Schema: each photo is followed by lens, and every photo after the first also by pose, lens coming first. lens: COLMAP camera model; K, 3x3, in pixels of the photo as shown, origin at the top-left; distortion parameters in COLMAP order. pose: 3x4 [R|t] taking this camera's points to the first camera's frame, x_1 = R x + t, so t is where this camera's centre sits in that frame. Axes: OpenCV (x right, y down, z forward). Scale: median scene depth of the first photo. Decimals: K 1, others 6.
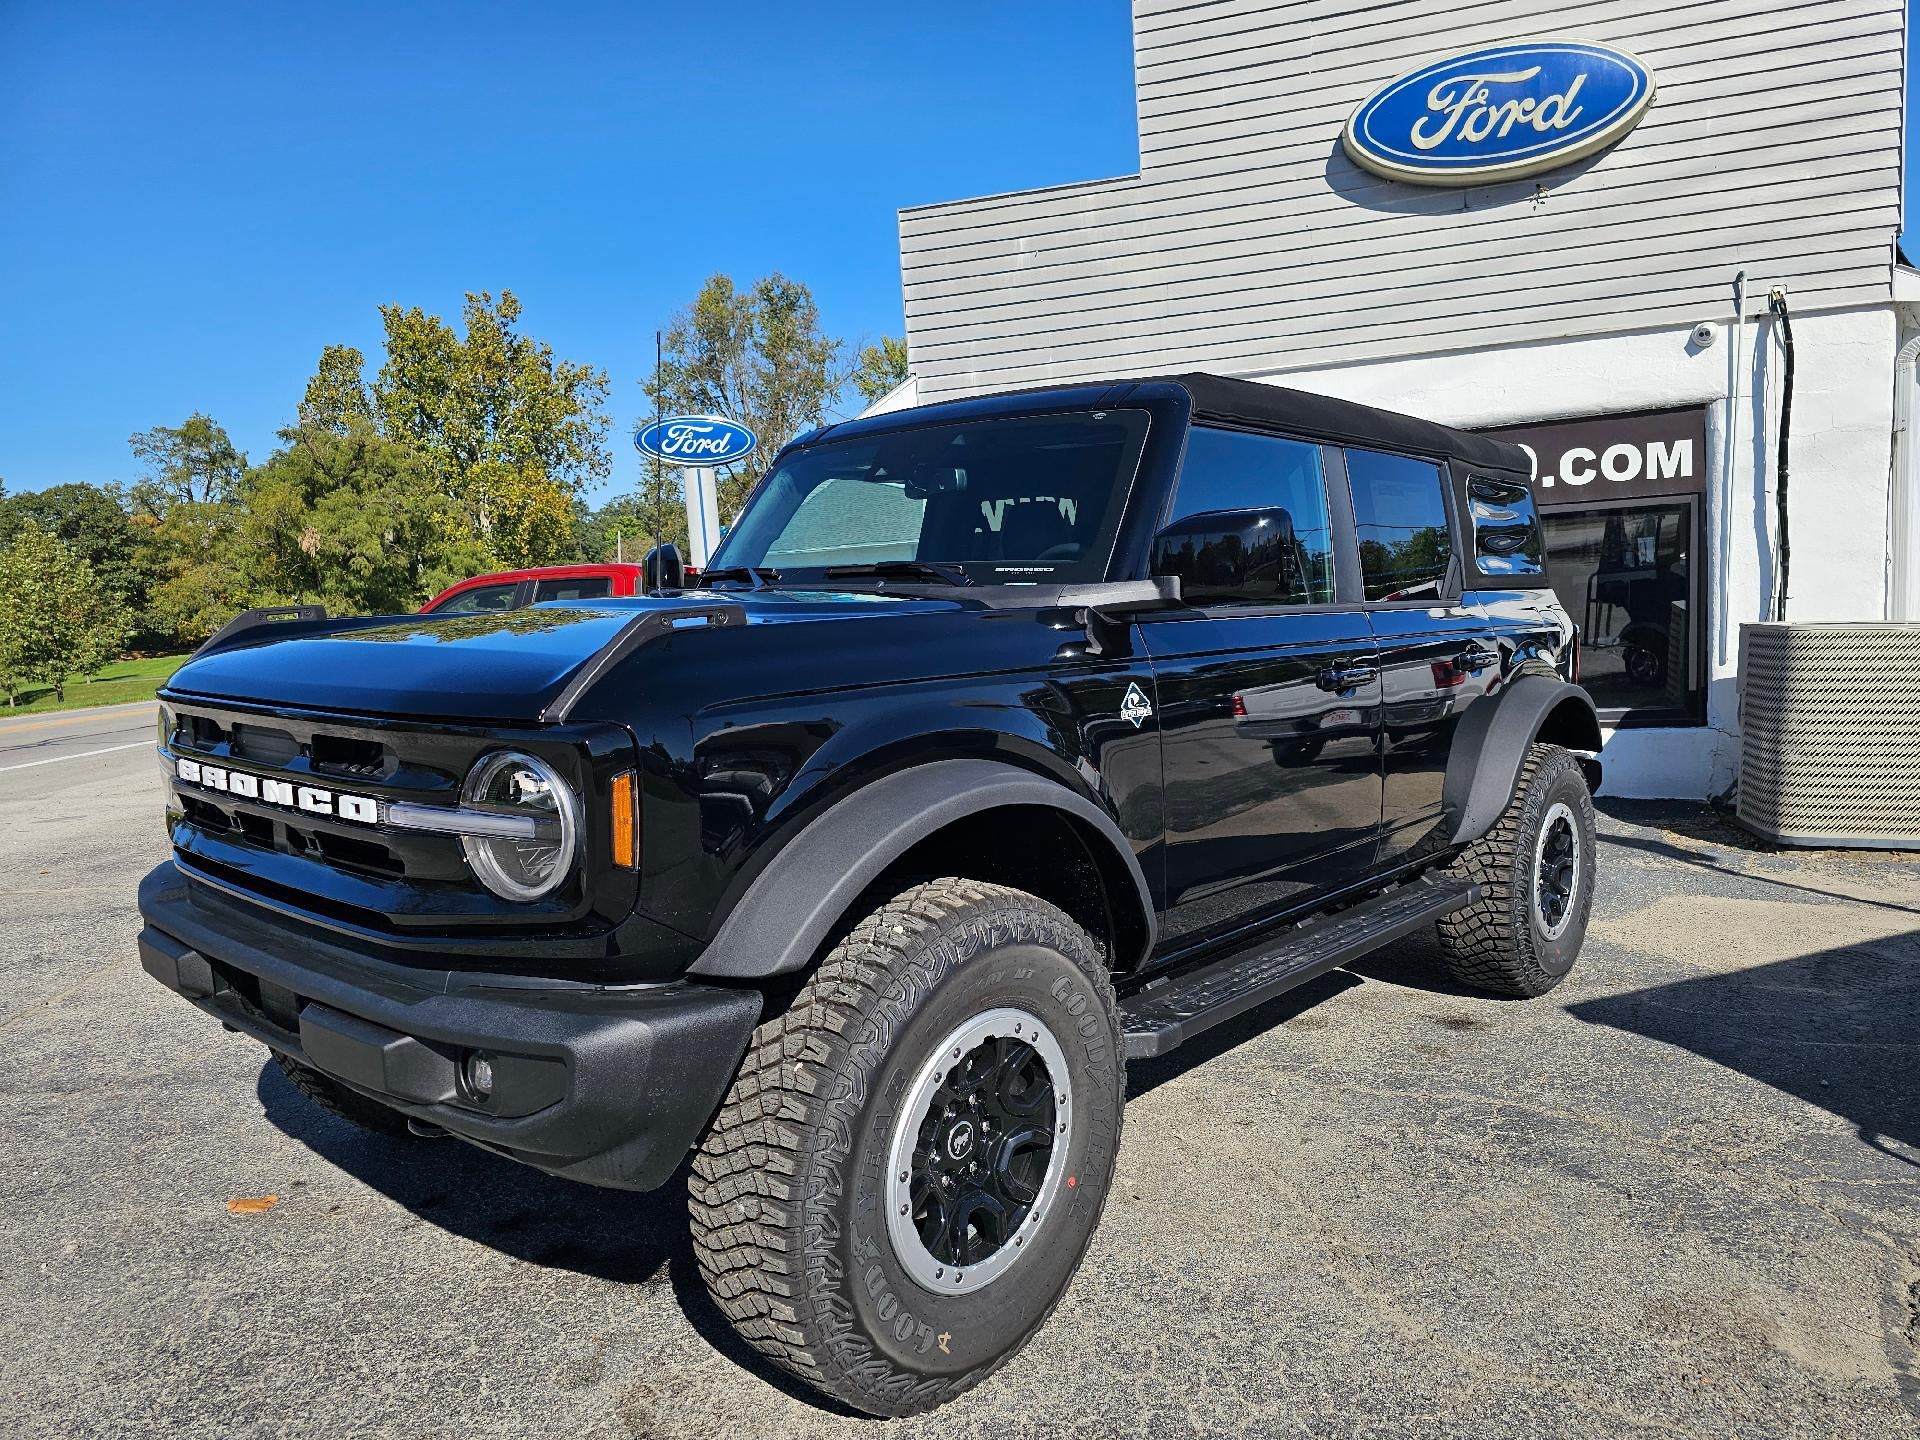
lens RADIAL K [[1298.2, 0, 982.8], [0, 1298.2, 738.1], [0, 0, 1]] dist [0.069774, -0.060469]
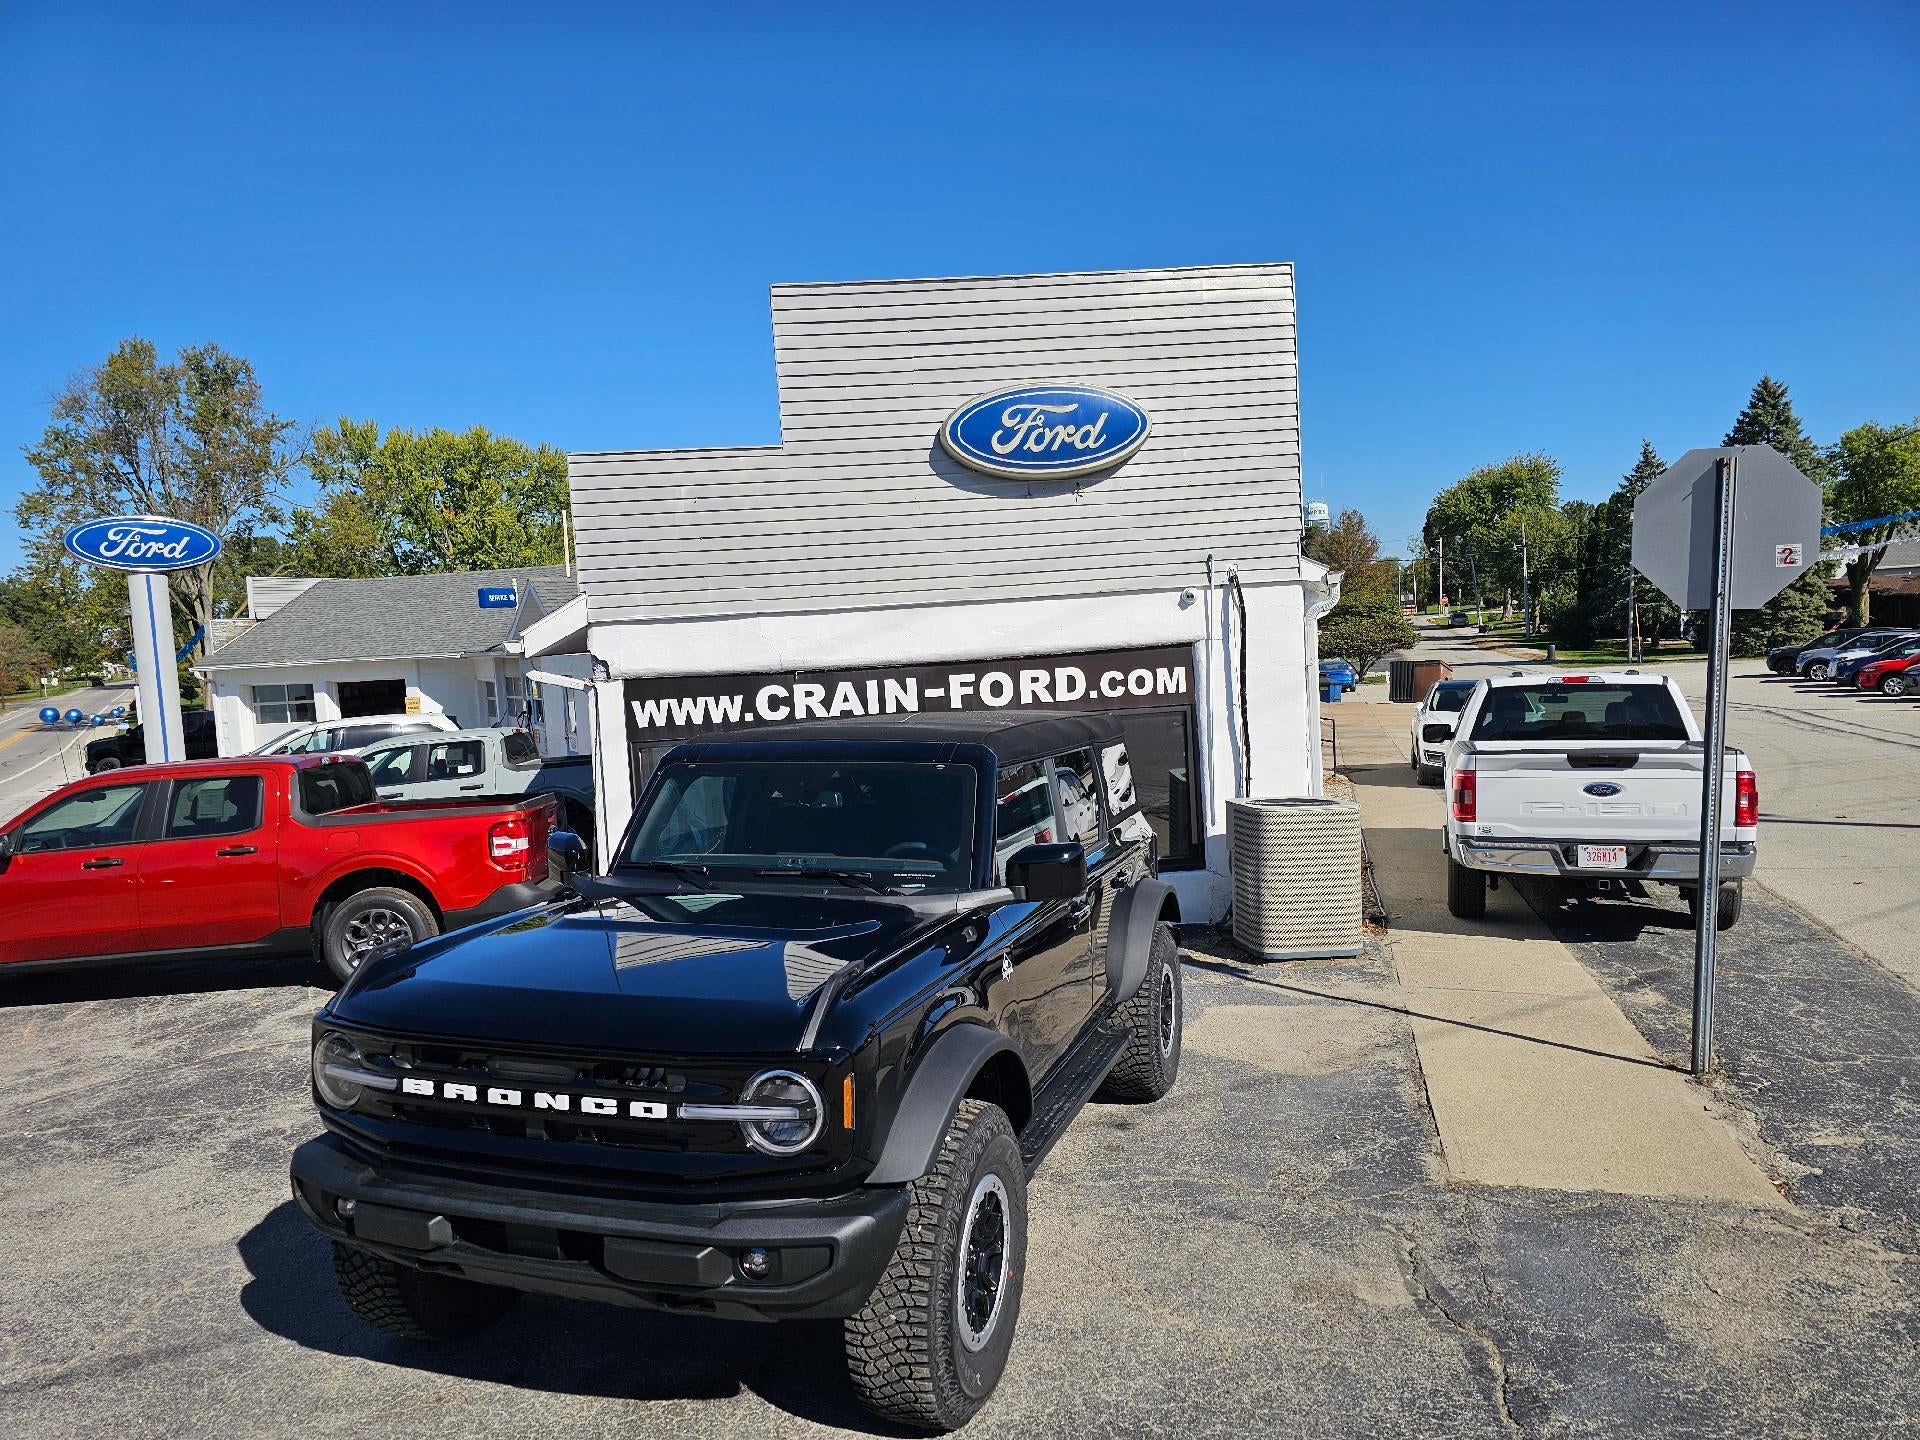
lens RADIAL K [[1298.2, 0, 968.4], [0, 1298.2, 734.9], [0, 0, 1]] dist [0.069774, -0.060469]
pose [[0.927577, -0.022166, 0.372973, -0.327491], [0.048130, 0.997010, -0.060447, -0.137070], [-0.370518, 0.074021, 0.925871, -0.321814]]
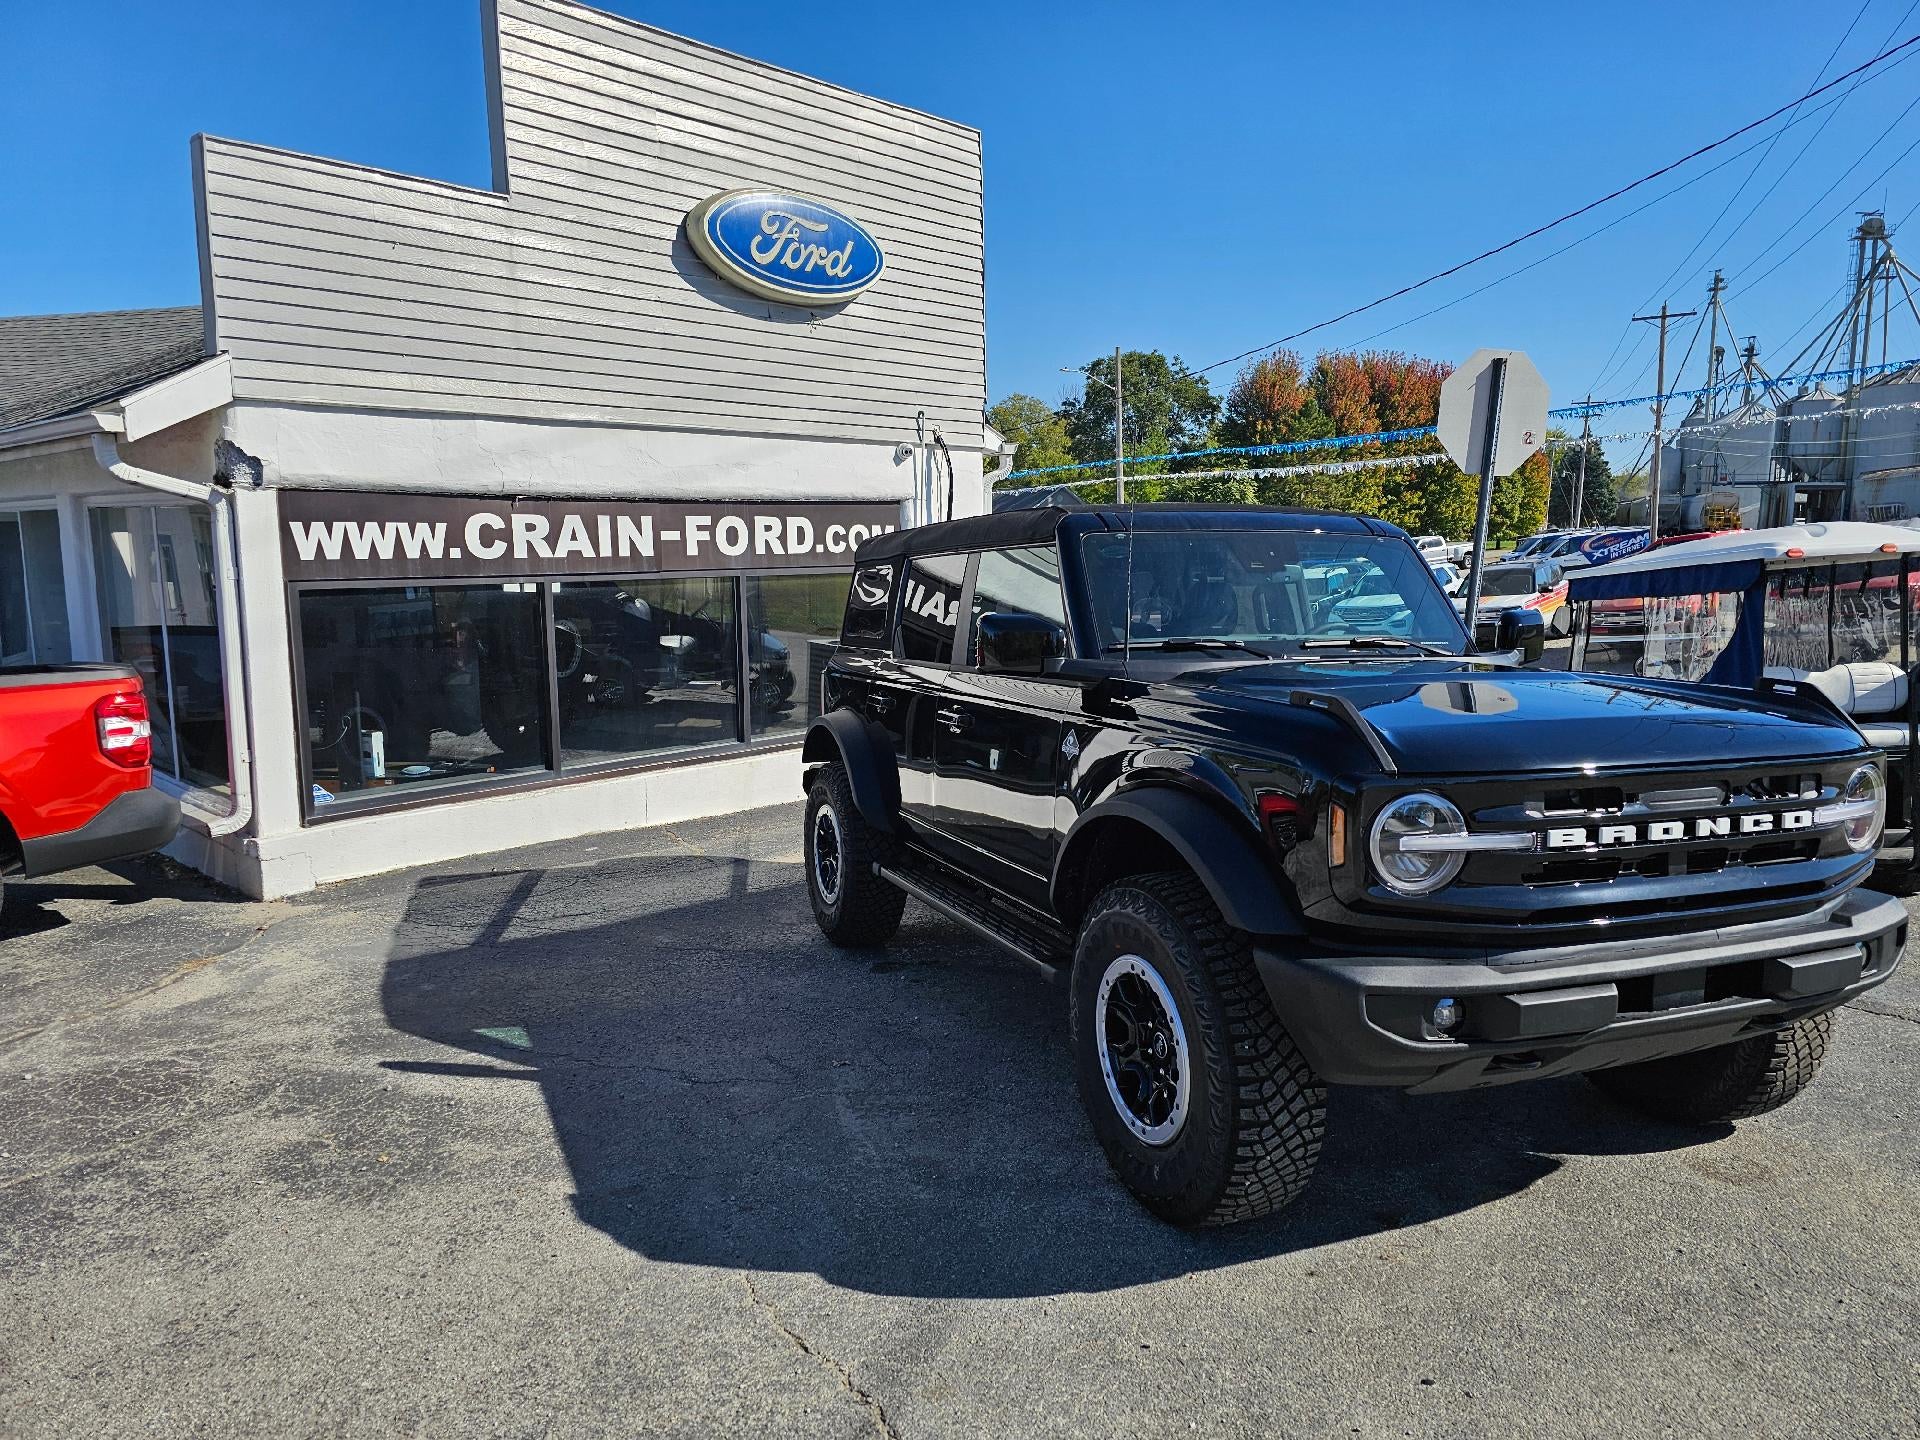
lens RADIAL K [[1298.2, 0, 990.0], [0, 1298.2, 709.5], [0, 0, 1]] dist [0.069774, -0.060469]
pose [[0.450420, -0.059150, 0.890855, -1.060898], [0.091661, 0.995594, 0.019761, -0.089730], [-0.888099, 0.072756, 0.453857, 0.526039]]
